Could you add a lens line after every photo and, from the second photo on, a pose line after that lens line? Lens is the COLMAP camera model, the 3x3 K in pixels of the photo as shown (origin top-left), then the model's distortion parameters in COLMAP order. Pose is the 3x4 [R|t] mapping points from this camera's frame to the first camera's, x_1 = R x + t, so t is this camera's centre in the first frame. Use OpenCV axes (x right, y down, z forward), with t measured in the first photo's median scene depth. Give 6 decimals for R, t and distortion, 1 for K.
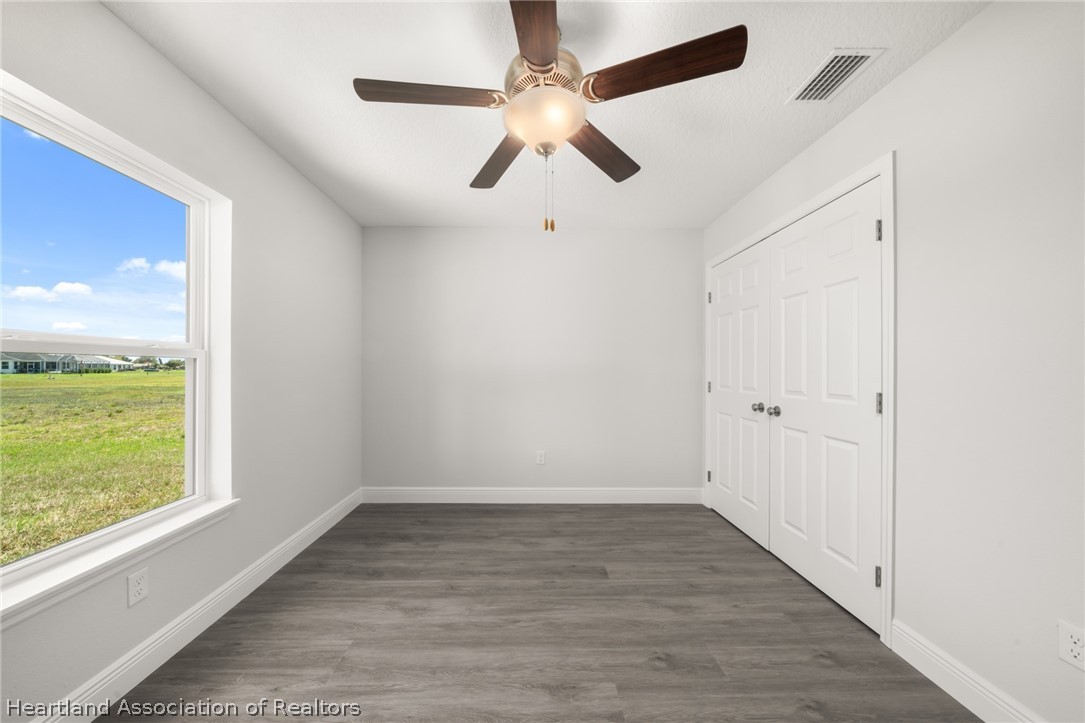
lens RADIAL K [[372.8, 0, 532.0], [0, 372.8, 364.0], [0, 0, 1]] dist [-0.004778, -0.000106]
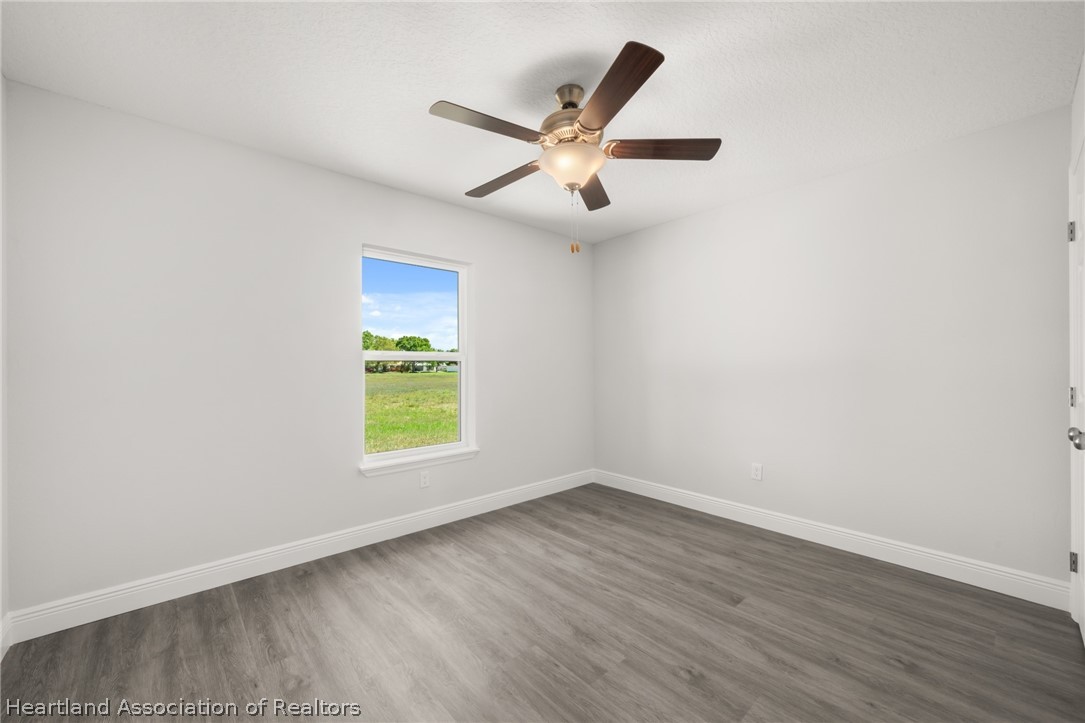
lens RADIAL K [[421.6, 0, 531.2], [0, 421.6, 366.0], [0, 0, 1]] dist [-0.001147, 0.000243]
pose [[0.643901, -0.006084, -0.765085, 0.619907], [0.015844, 0.999860, 0.005383, -0.001400], [0.764945, -0.015588, 0.643907, 0.005379]]
